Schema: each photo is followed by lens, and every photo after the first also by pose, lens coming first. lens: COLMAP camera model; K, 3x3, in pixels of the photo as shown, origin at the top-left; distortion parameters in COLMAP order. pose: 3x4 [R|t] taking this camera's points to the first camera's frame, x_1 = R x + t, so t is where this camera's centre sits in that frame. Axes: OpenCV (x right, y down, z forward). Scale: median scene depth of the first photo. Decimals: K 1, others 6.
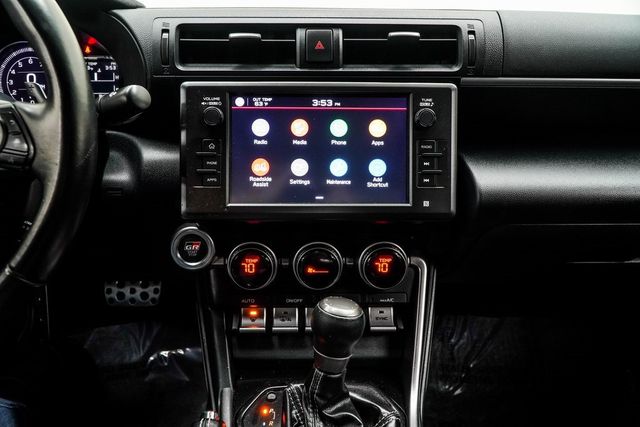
lens RADIAL K [[504.2, 0, 316.3], [0, 504.2, 211.4], [0, 0, 1]] dist [0.017027, -0.052310]
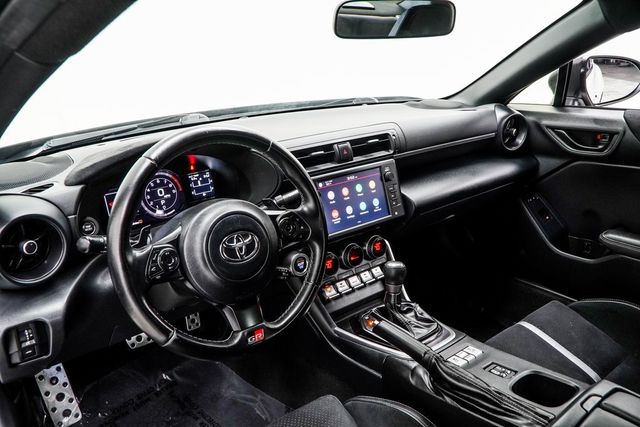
lens RADIAL K [[504.2, 0, 309.2], [0, 504.2, 220.0], [0, 0, 1]] dist [0.017027, -0.052310]
pose [[0.802411, -0.230207, 0.550583, -1.226187], [0.226748, 0.971020, 0.075539, -0.224003], [-0.552016, 0.064230, 0.831356, -0.595386]]
